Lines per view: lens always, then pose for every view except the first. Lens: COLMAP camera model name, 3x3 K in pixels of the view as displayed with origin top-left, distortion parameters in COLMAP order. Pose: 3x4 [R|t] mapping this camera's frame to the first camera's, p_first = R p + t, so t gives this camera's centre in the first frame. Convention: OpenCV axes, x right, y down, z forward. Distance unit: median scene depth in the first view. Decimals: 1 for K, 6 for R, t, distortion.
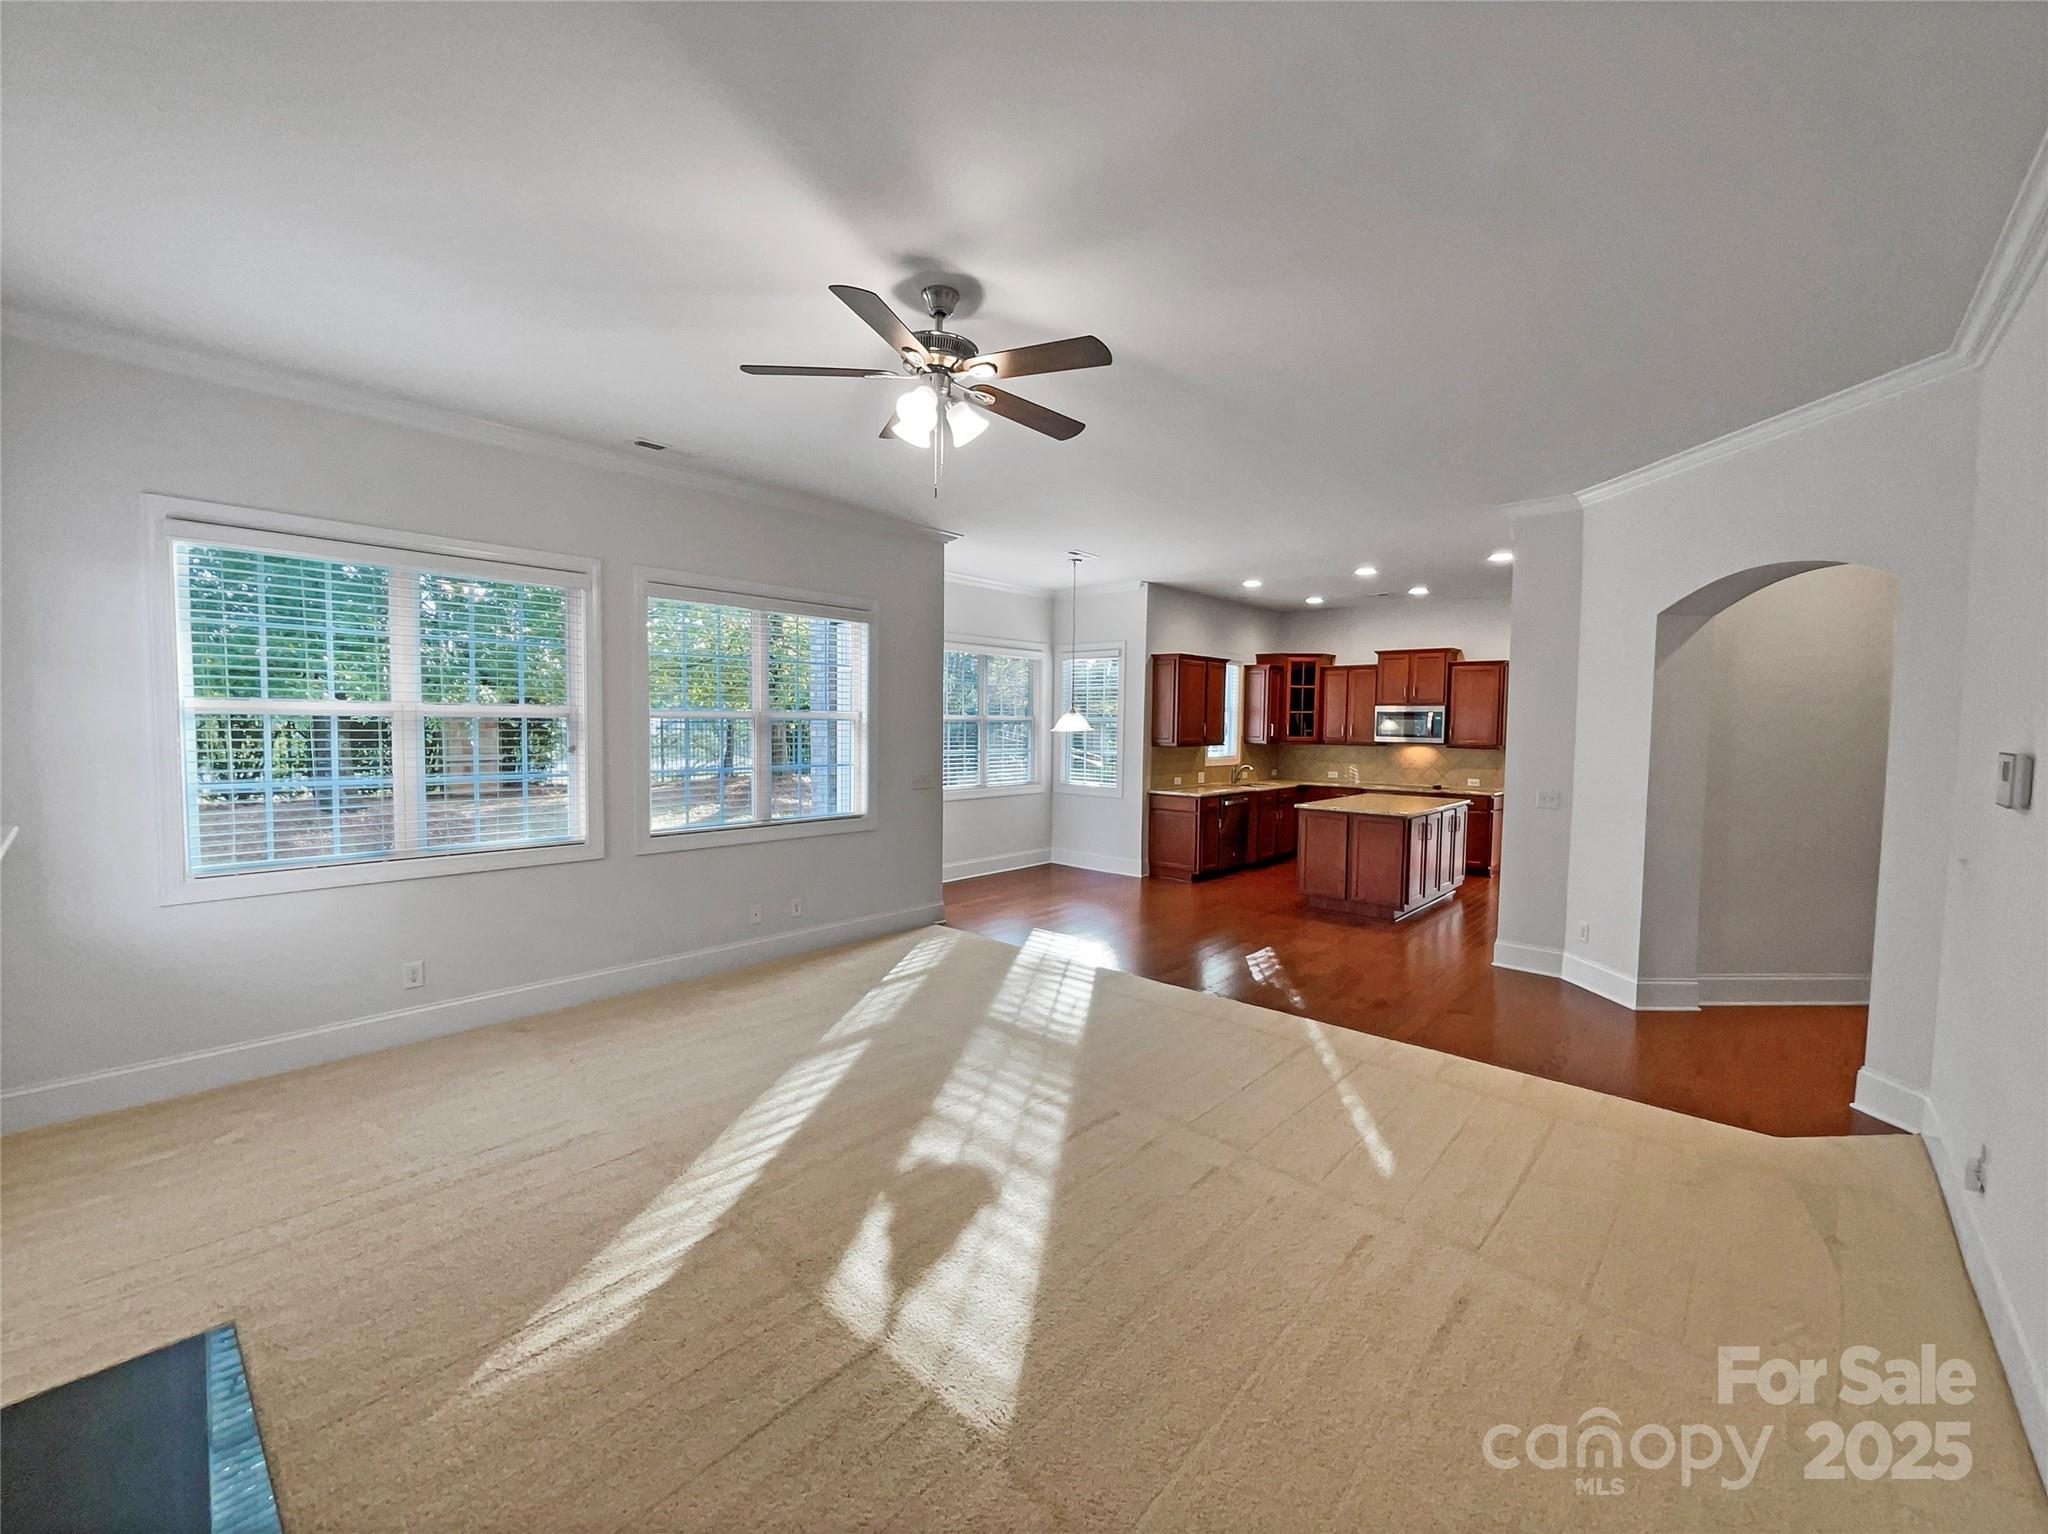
lens RADIAL K [[800.8, 0, 1028.6], [0, 800.8, 758.9], [0, 0, 1]] dist [0.000823, 0.000007]
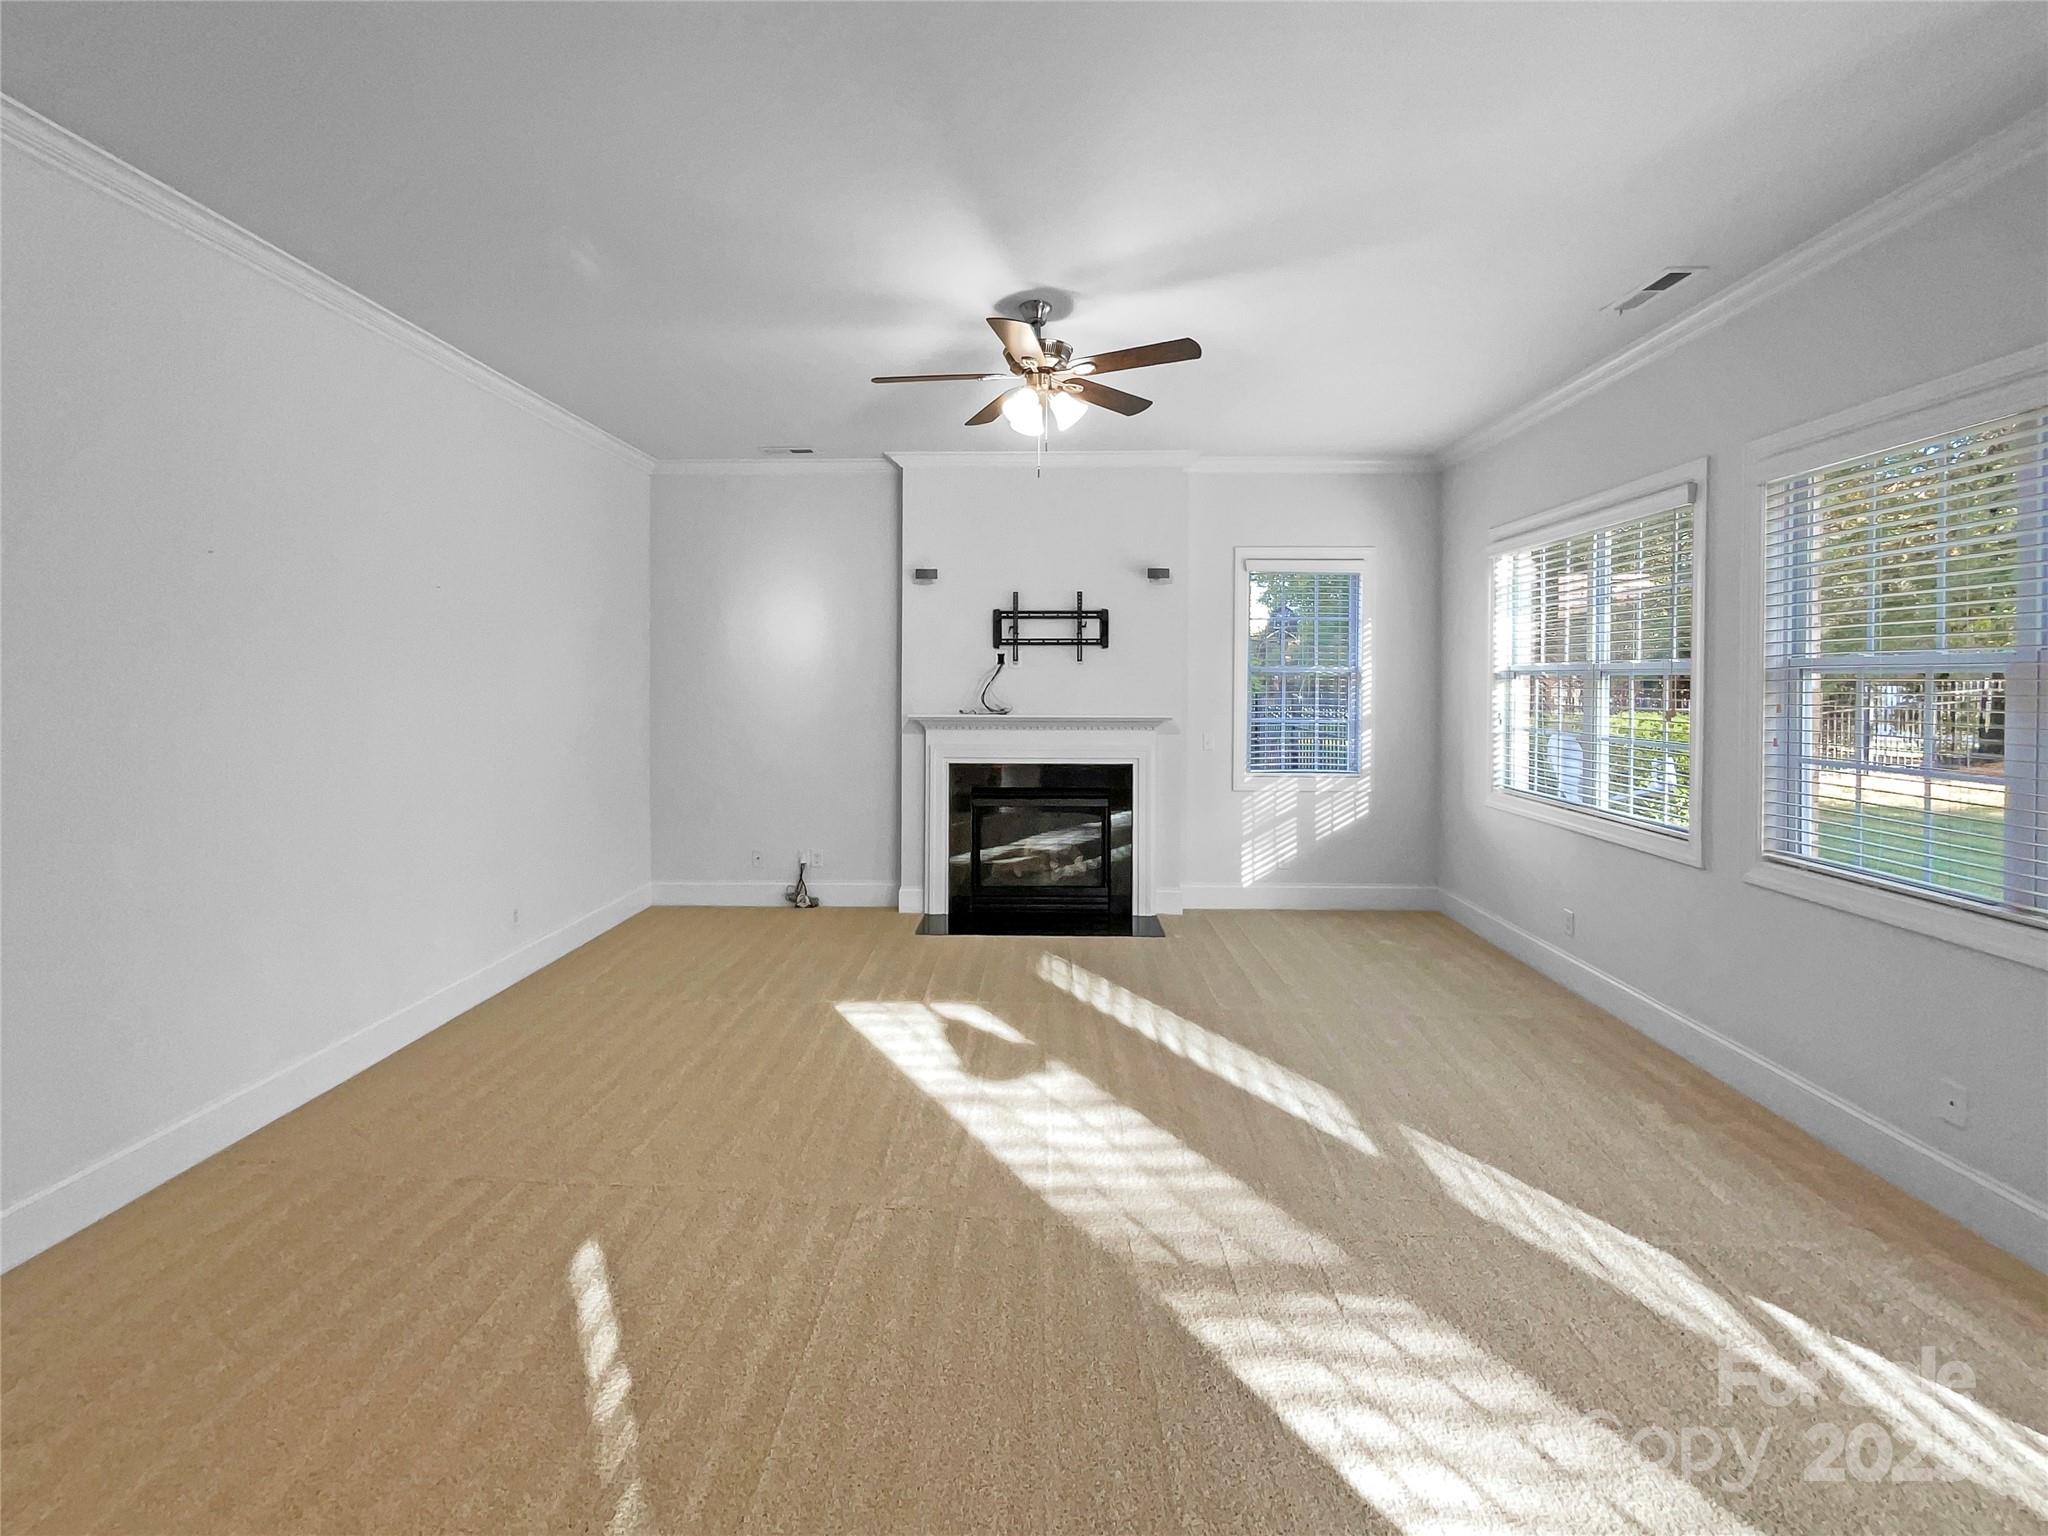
lens RADIAL K [[800.8, 0, 1028.6], [0, 800.8, 759.9], [0, 0, 1]] dist [0.000823, 0.000007]
pose [[-0.740224, 0.051593, -0.670378, 0.524003], [-0.041430, 0.991657, 0.122065, -0.047095], [0.671083, 0.118130, -0.731911, 1.499201]]
